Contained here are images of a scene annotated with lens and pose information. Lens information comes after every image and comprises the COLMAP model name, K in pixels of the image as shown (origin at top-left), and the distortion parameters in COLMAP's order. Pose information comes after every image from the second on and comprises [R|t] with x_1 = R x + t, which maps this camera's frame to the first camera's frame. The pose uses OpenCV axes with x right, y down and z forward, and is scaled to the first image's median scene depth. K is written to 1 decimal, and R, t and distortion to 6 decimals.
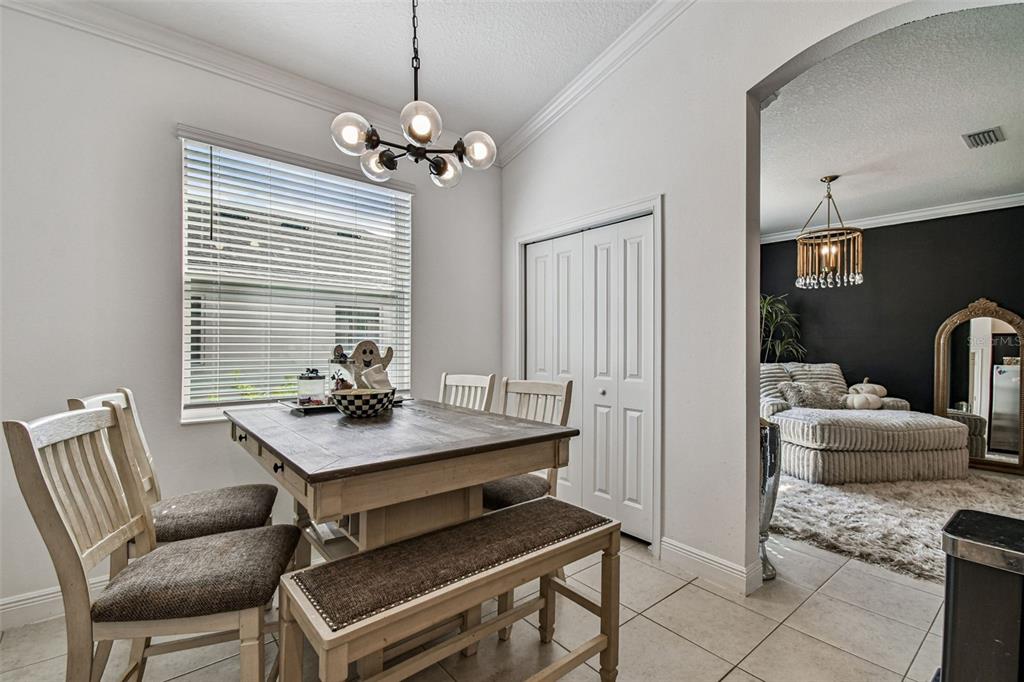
lens RADIAL K [[464.9, 0, 512.2], [0, 464.9, 339.1], [0, 0, 1]] dist [0.014604, -0.004759]
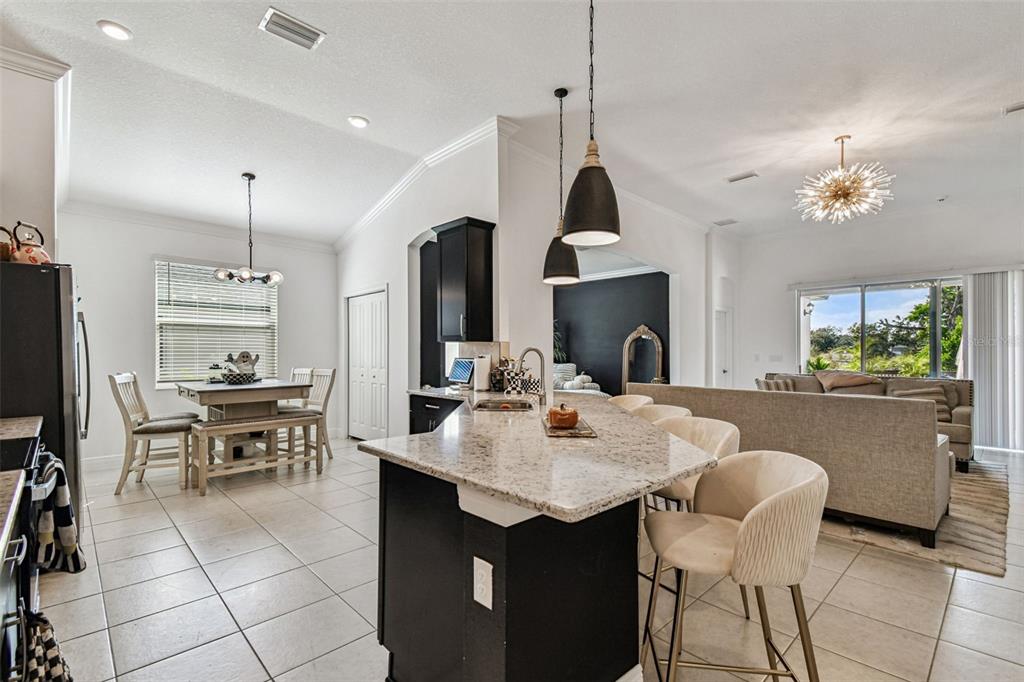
lens RADIAL K [[464.9, 0, 511.9], [0, 464.9, 345.6], [0, 0, 1]] dist [0.014604, -0.004759]
pose [[0.998449, -0.003171, 0.055577, 0.830093], [0.003203, 0.999995, -0.000490, -0.018979], [-0.055575, 0.000667, 0.998454, -1.265856]]
